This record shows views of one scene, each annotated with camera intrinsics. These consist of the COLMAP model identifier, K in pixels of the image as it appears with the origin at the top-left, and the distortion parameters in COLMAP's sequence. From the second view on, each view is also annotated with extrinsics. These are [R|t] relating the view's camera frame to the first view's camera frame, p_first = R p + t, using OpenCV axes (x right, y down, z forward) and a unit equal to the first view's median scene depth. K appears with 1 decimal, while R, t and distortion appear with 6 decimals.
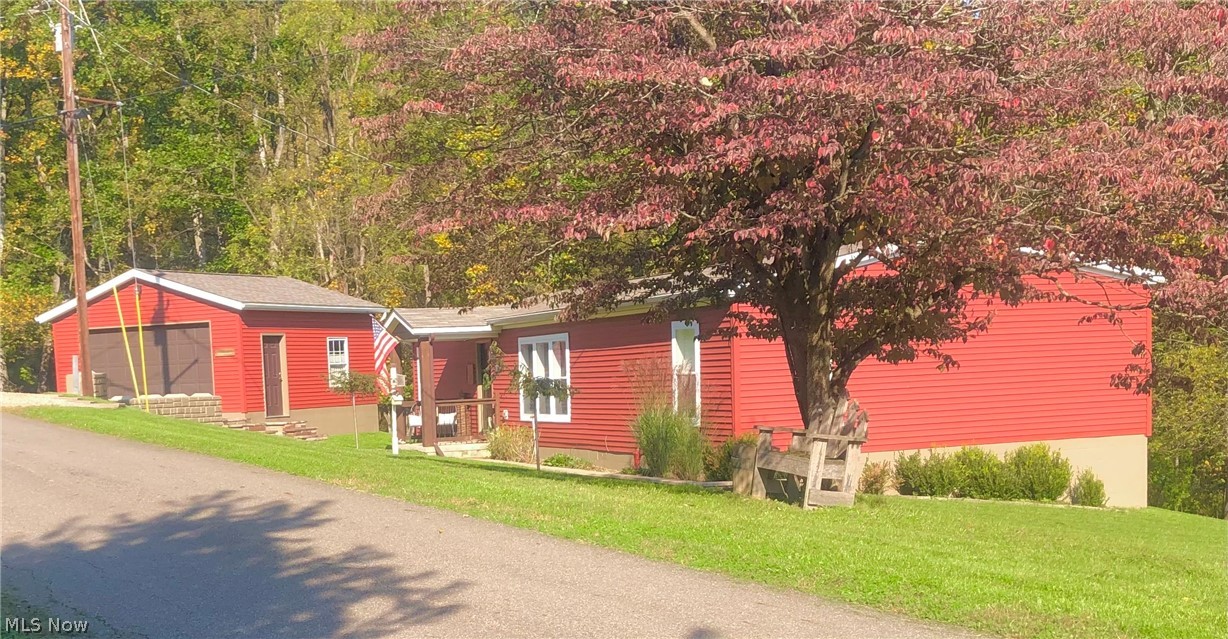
lens RADIAL K [[1737.1, 0, 614.0], [0, 1737.1, 319.5], [0, 0, 1]] dist [-0.235759, -0.020153]
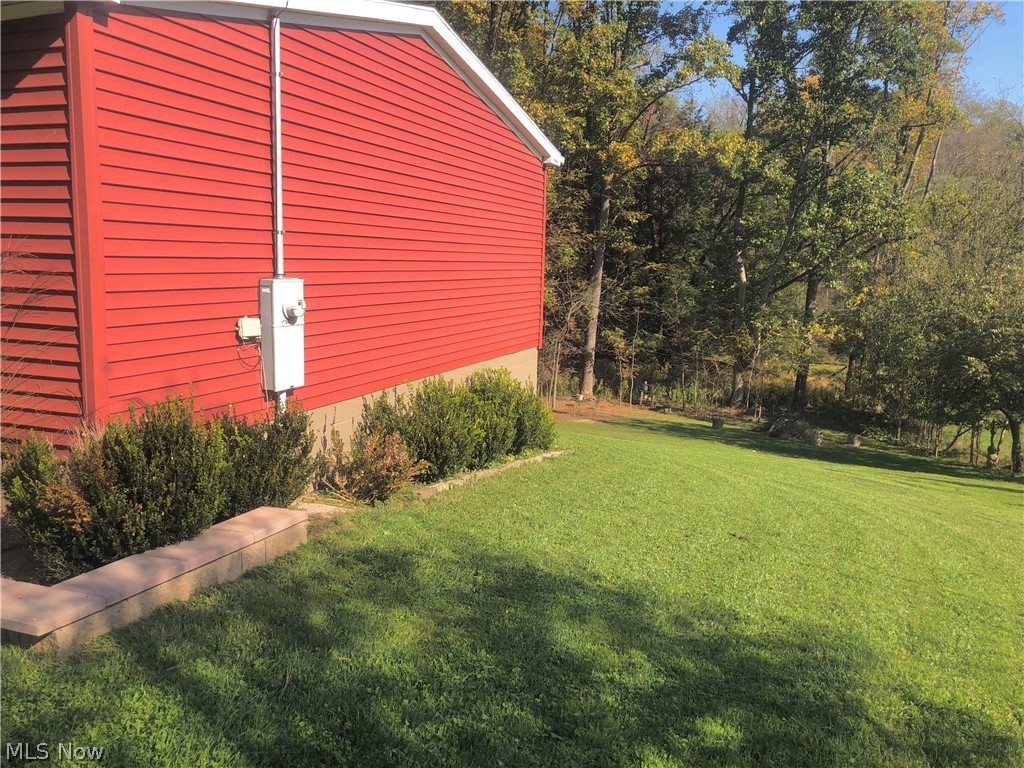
lens RADIAL K [[833.6, 0, 512.0], [0, 833.6, 384.0], [0, 0, 1]] dist [0.035125, -0.019033]
pose [[0.690234, -0.040847, 0.722433, 0.003551], [-0.092825, 0.985157, 0.144389, 0.024468], [-0.717608, -0.166722, 0.676197, 0.642417]]
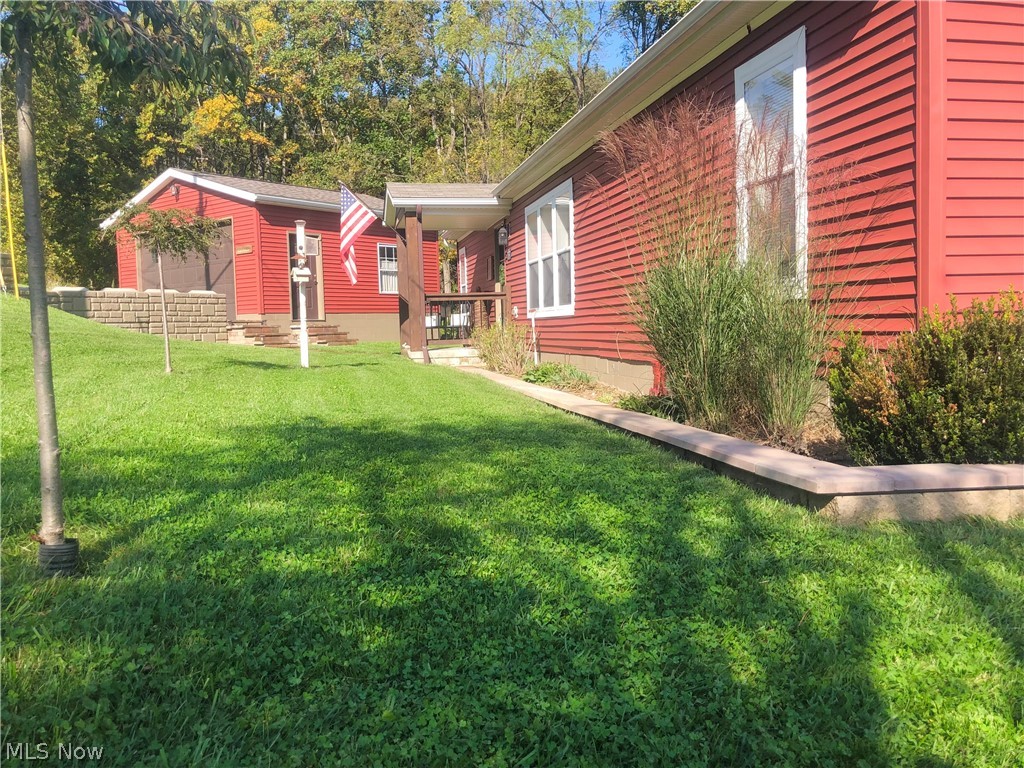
lens RADIAL K [[833.6, 0, 512.0], [0, 833.6, 384.0], [0, 0, 1]] dist [0.035125, -0.019033]
pose [[0.974542, 0.026528, -0.222631, 0.021944], [-0.004249, 0.994982, 0.099962, 0.050602], [0.224166, -0.096471, 0.969764, 0.644360]]
